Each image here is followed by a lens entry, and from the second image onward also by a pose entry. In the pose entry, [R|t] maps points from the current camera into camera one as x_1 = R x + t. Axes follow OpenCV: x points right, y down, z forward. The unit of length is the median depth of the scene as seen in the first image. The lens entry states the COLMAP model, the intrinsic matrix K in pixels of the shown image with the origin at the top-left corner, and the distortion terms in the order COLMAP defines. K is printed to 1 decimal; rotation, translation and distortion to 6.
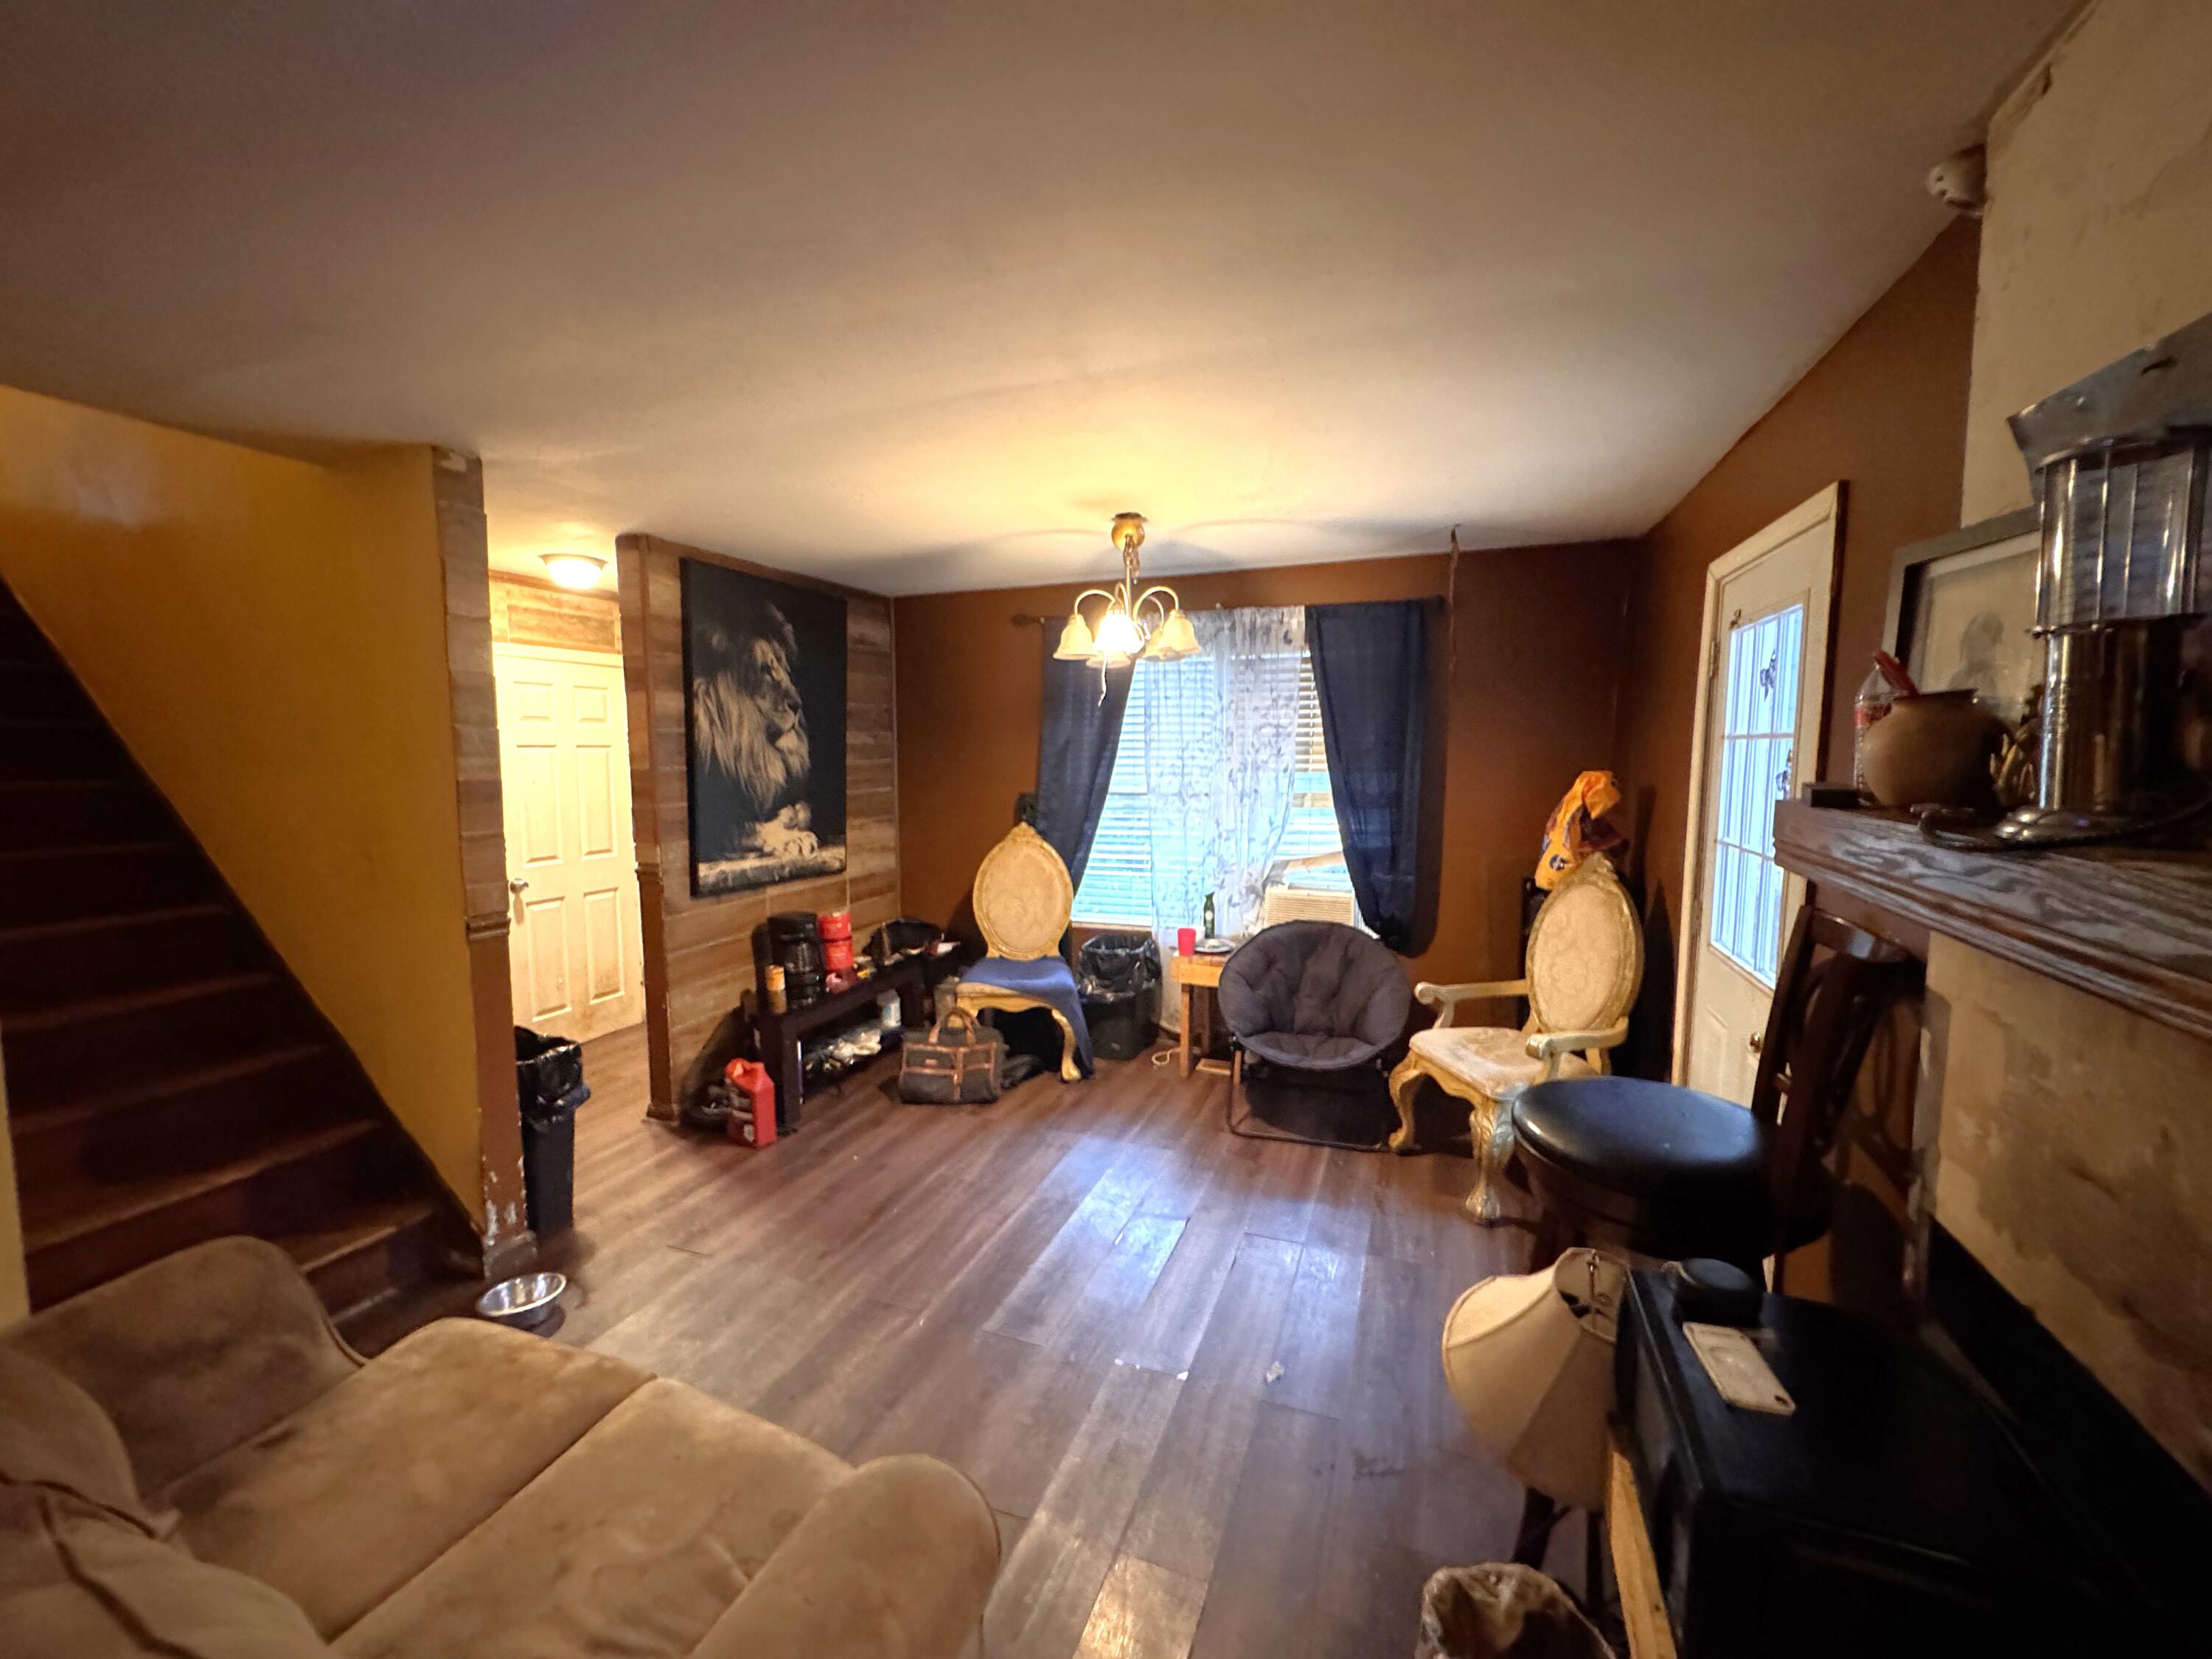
lens RADIAL K [[888.0, 0, 1104.9], [0, 888.0, 831.0], [0, 0, 1]] dist [-0.003725, -0.000087]
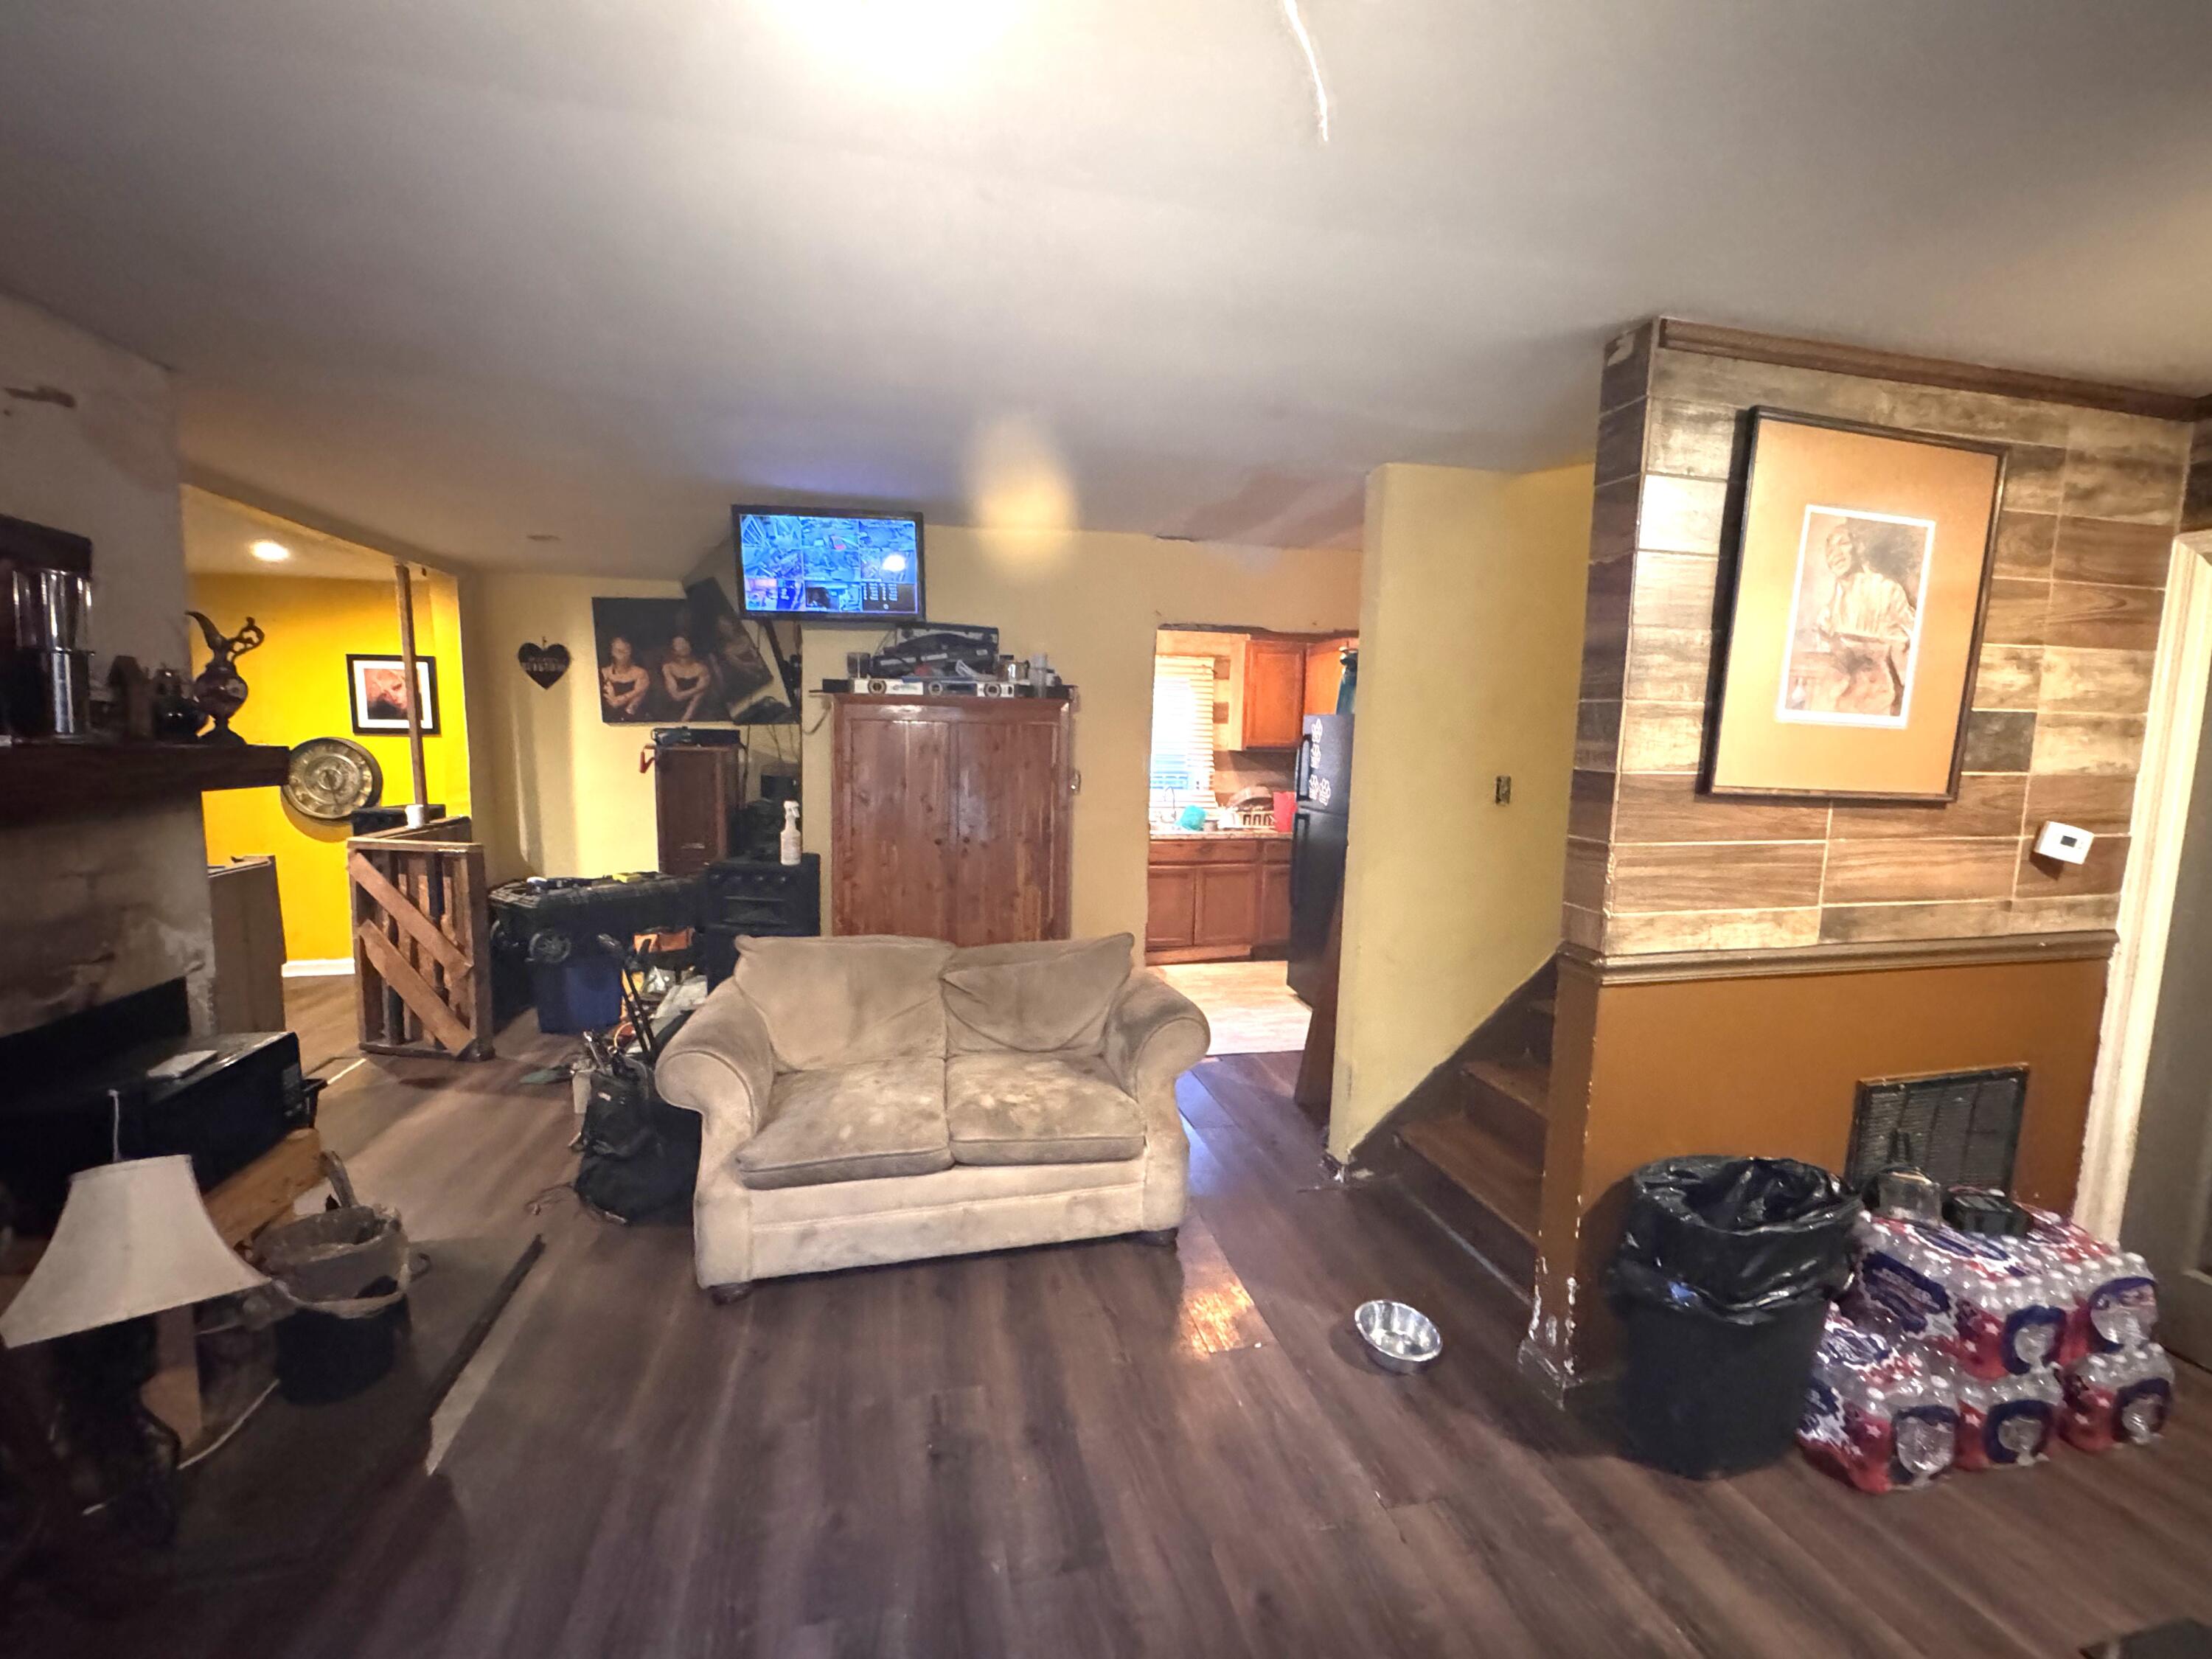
lens RADIAL K [[888.0, 0, 1106.5], [0, 888.0, 829.7], [0, 0, 1]] dist [-0.003725, -0.000087]
pose [[-0.818544, 0.049999, -0.572264, 0.050977], [-0.071156, 0.979708, 0.187376, -0.083376], [0.570020, 0.194096, -0.798376, 0.946858]]
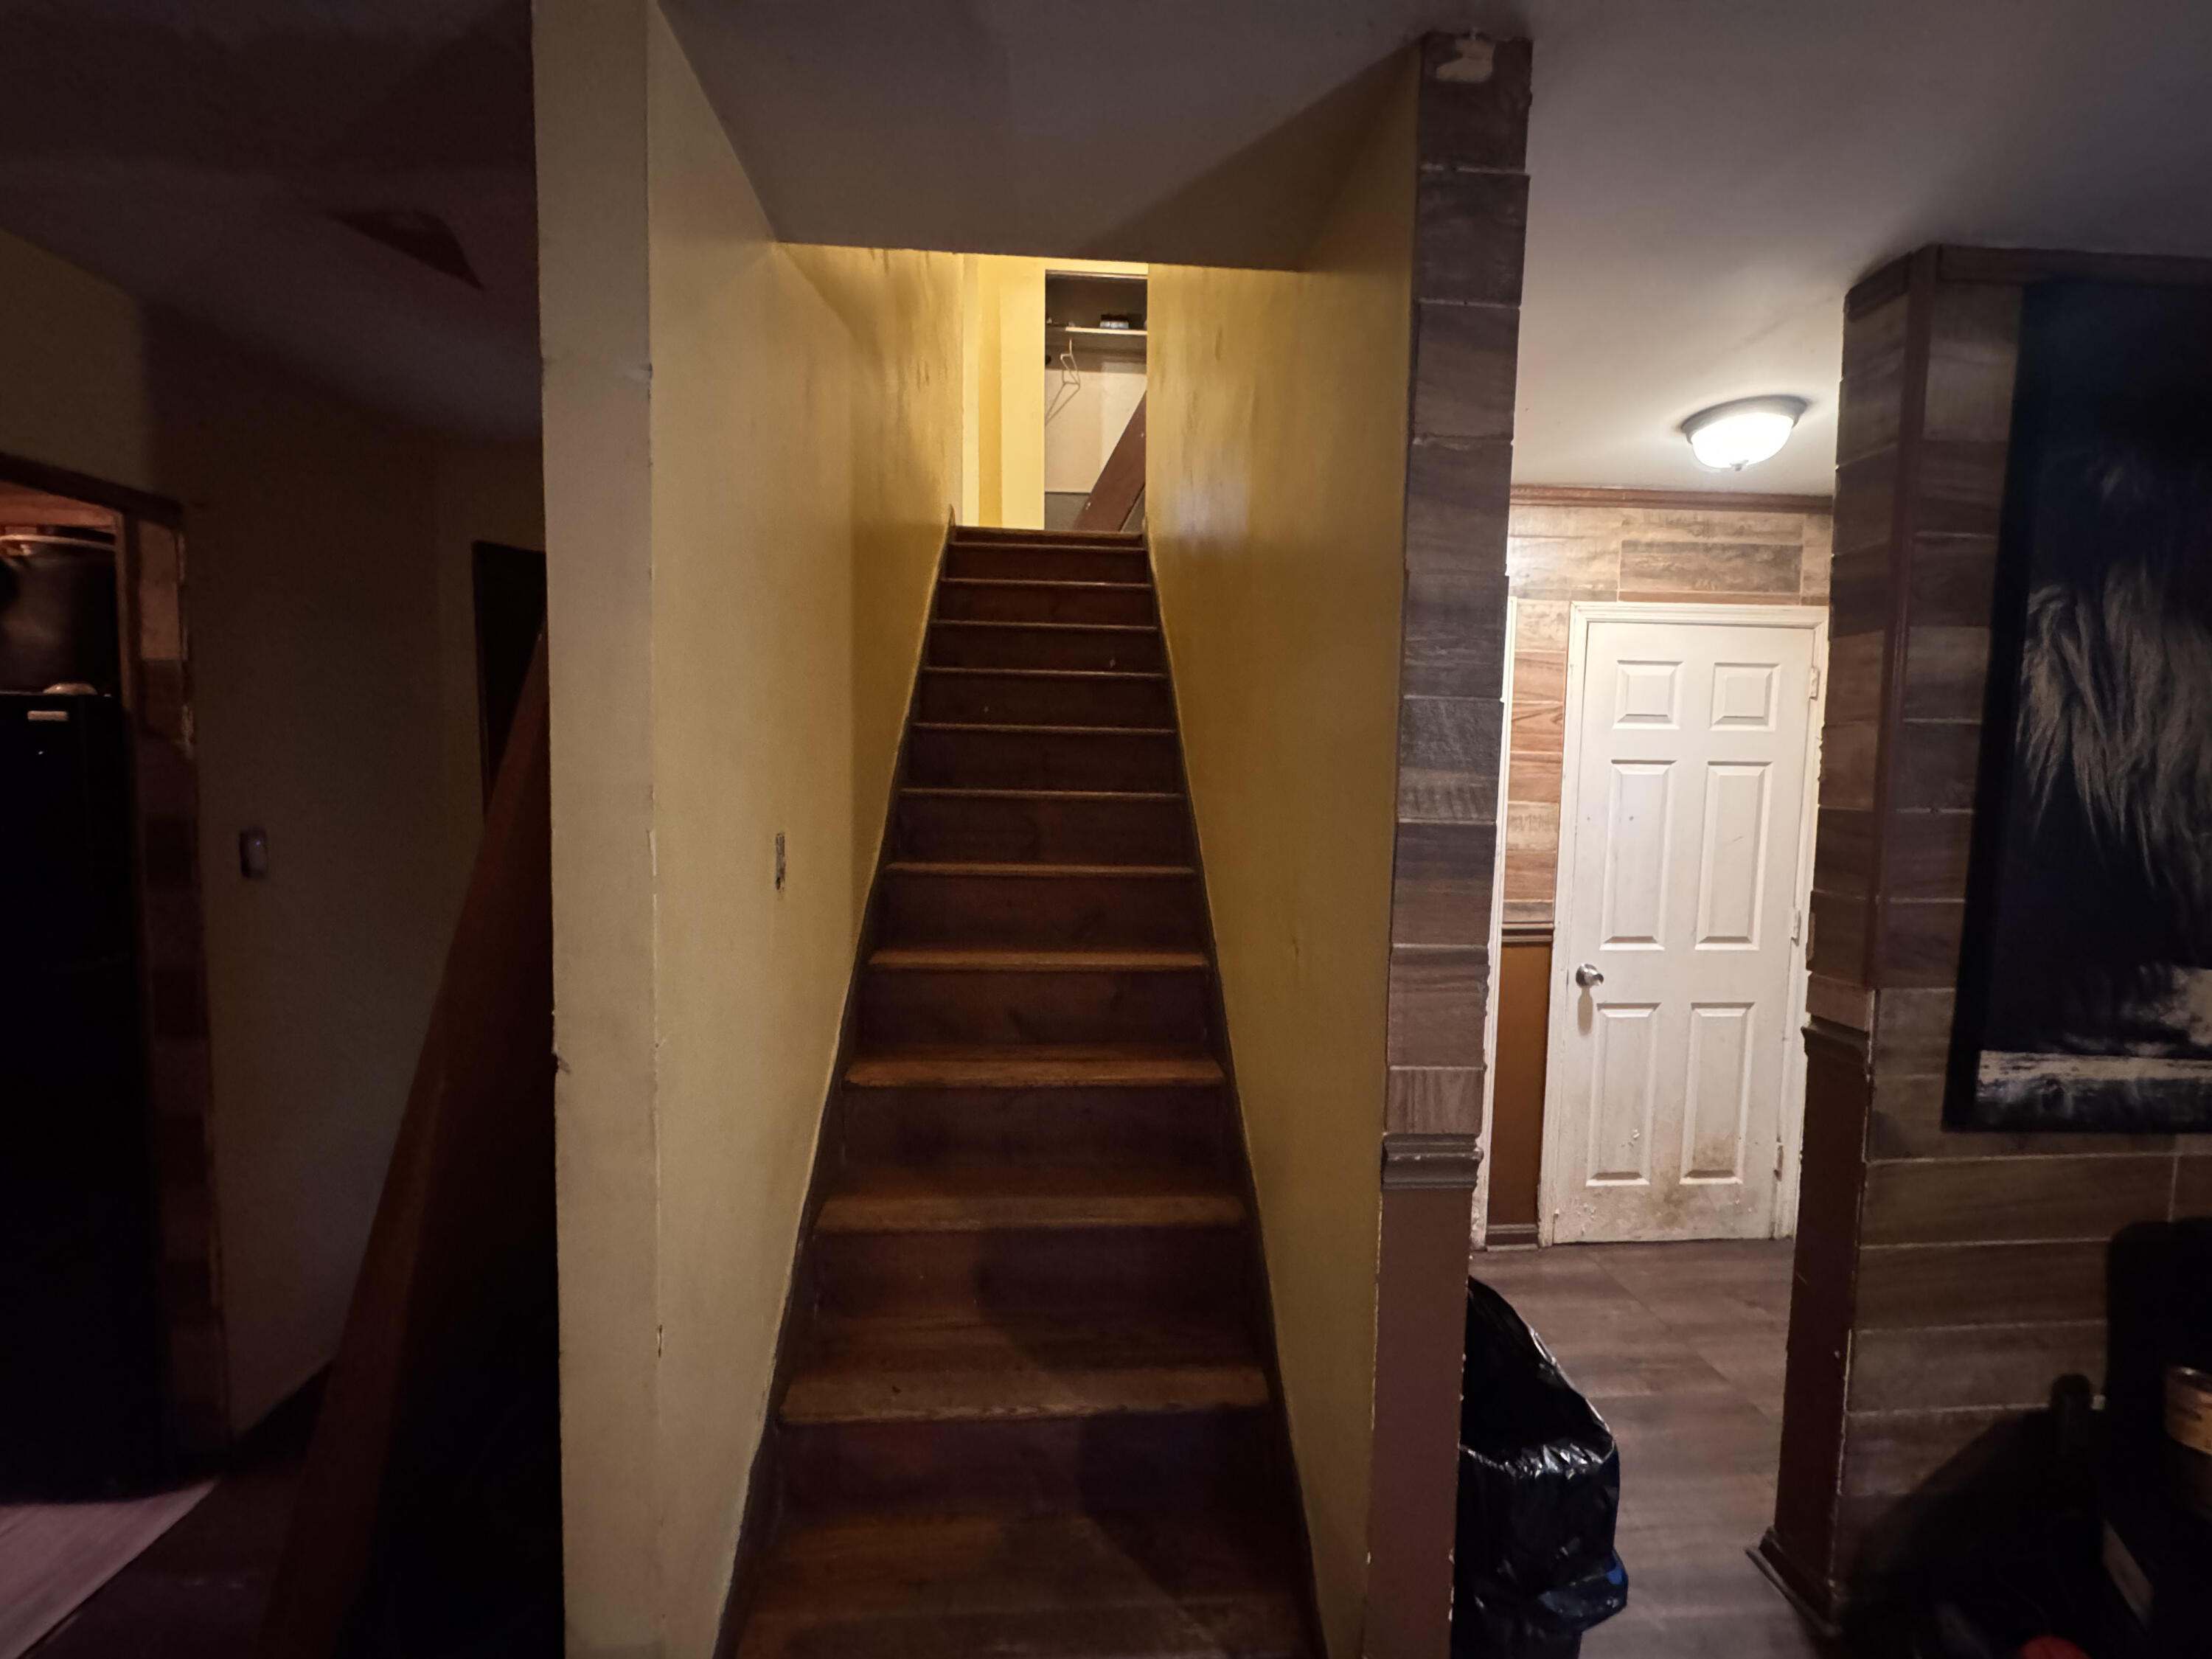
lens RADIAL K [[888.0, 0, 1107.4], [0, 888.0, 829.2], [0, 0, 1]] dist [-0.003725, -0.000087]
pose [[0.419735, 0.072267, -0.904765, -0.266942], [-0.099183, 0.994508, 0.033422, -0.036544], [0.902211, 0.075709, 0.424597, 0.461934]]
